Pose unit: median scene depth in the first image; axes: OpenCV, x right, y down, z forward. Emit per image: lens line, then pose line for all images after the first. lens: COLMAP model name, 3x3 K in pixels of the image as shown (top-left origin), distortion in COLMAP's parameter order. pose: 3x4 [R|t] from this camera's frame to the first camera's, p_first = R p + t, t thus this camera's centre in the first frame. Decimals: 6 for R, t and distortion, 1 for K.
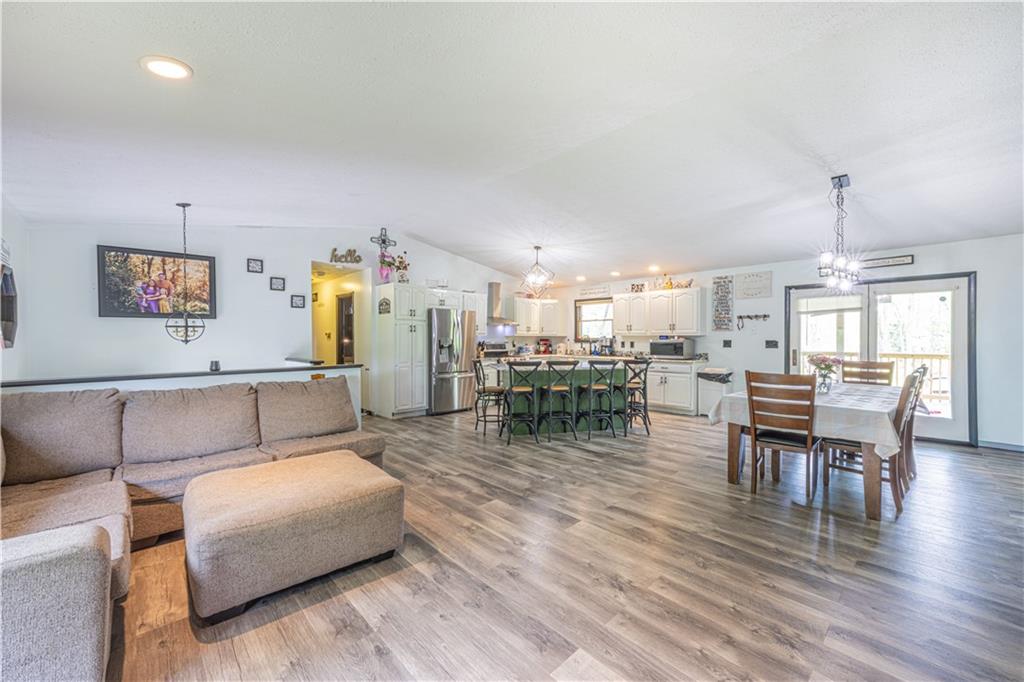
lens RADIAL K [[400.5, 0, 512.0], [0, 400.5, 341.0], [0, 0, 1]] dist [-0.000324, 0.000017]
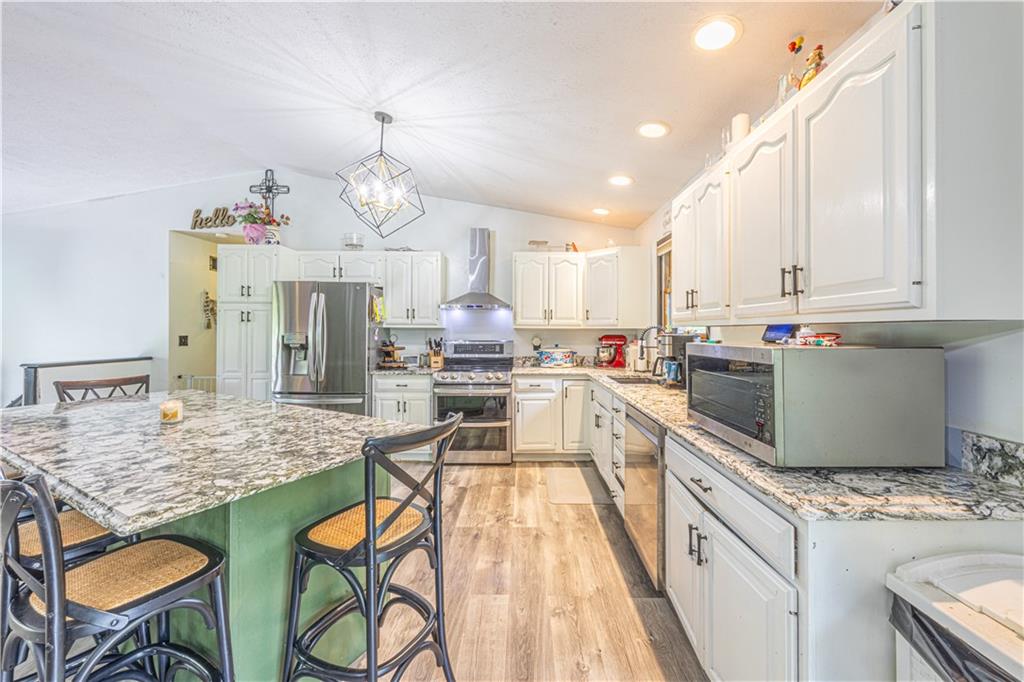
lens RADIAL K [[406.9, 0, 523.0], [0, 406.9, 327.8], [0, 0, 1]] dist [-0.000393, -0.000004]
pose [[0.722570, -0.002989, -0.691292, 0.443383], [-0.009274, 0.999859, -0.014016, -0.007965], [0.691236, 0.016538, 0.722440, 0.766216]]
